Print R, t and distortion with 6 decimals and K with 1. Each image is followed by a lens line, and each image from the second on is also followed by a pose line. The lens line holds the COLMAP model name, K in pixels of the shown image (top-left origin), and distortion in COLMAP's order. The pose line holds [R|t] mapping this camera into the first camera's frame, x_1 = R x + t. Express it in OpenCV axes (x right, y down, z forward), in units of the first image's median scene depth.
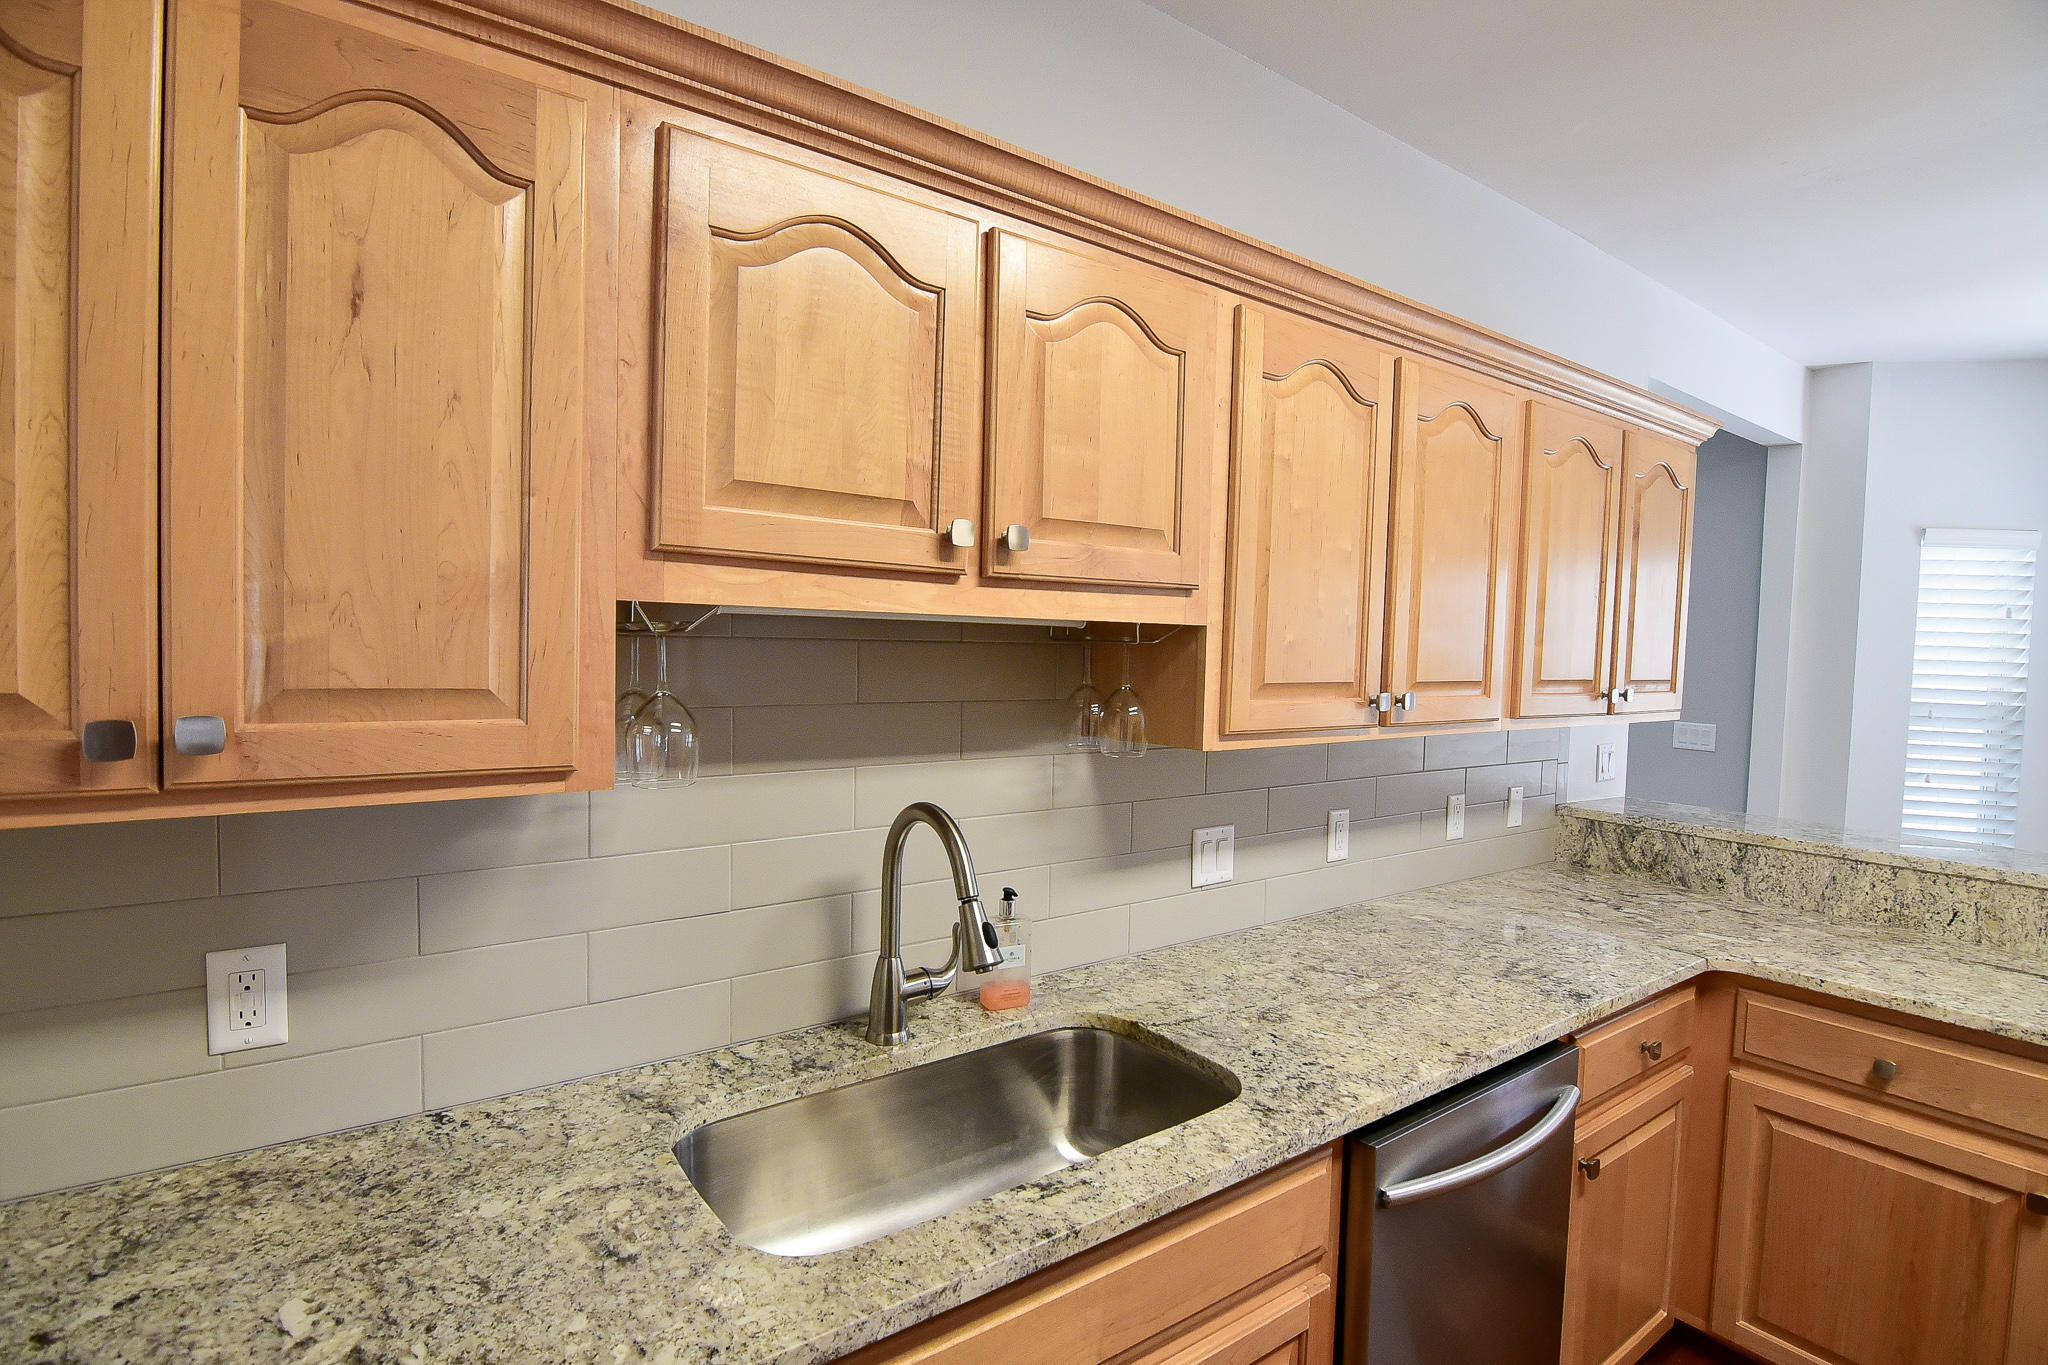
lens RADIAL K [[1077.0, 0, 1019.2], [0, 1077.0, 680.0], [0, 0, 1]] dist [-0.034859, -0.000968]
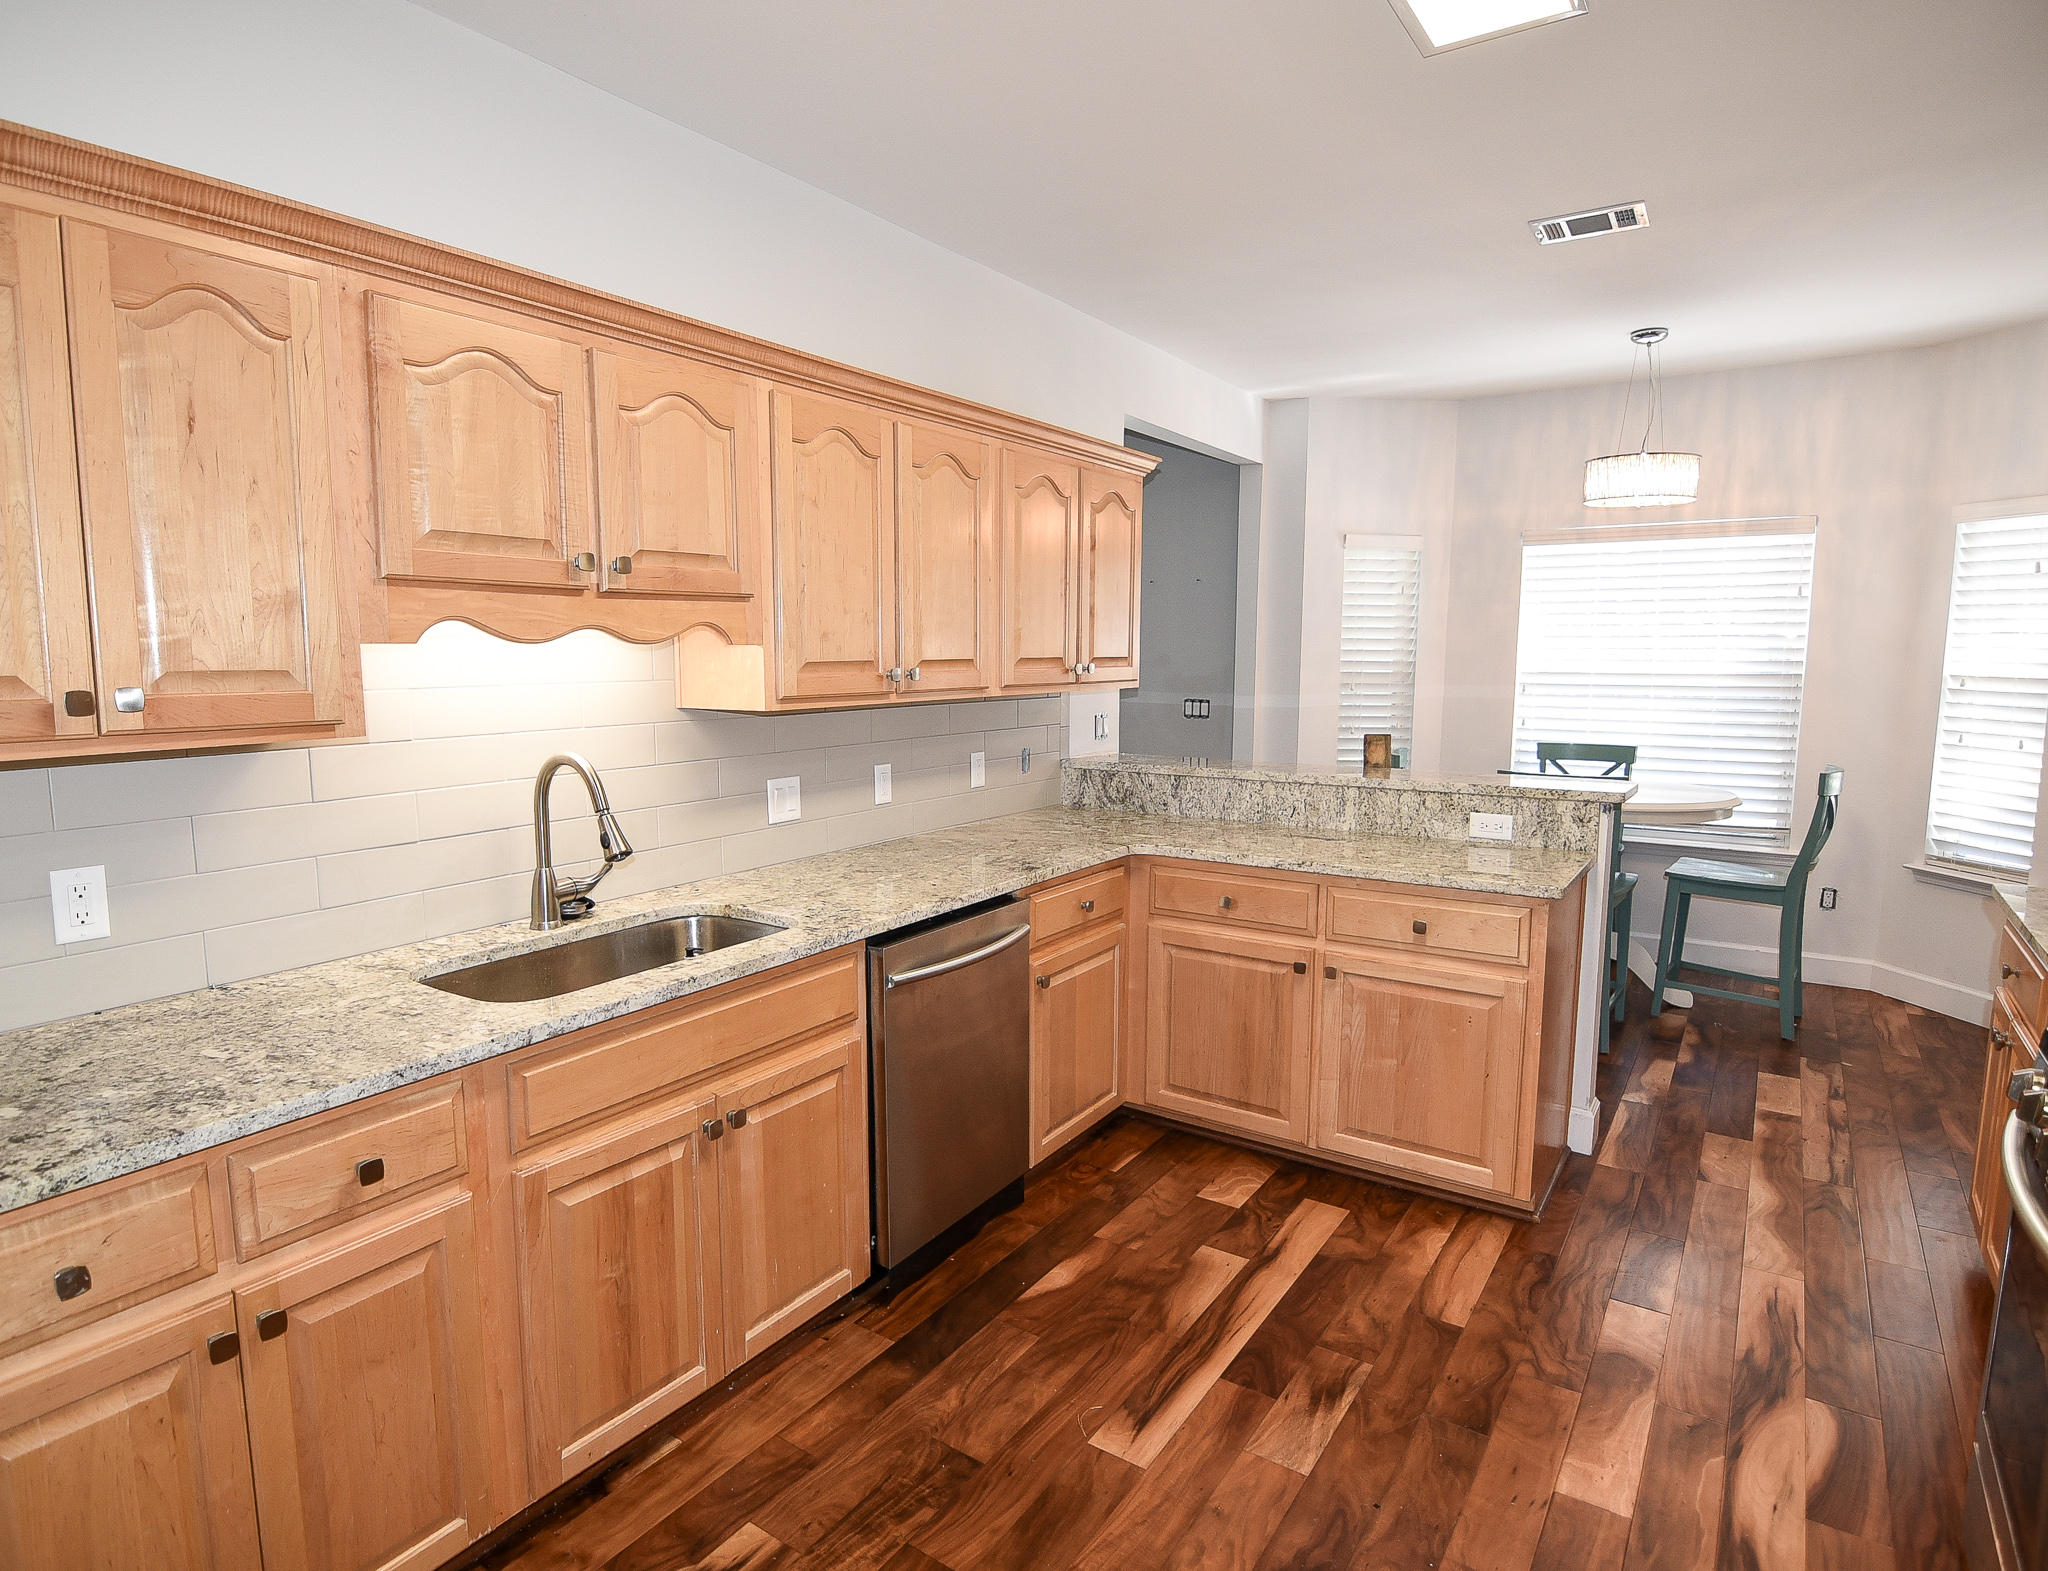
lens RADIAL K [[1221.0, 0, 995.1], [0, 1221.0, 806.9], [0, 0, 1]] dist [-0.008345, -0.007133]
pose [[0.947639, -0.068451, 0.311920, -0.060070], [0.039203, 0.994305, 0.099101, 0.050604], [-0.316927, -0.081684, 0.944926, -0.728030]]
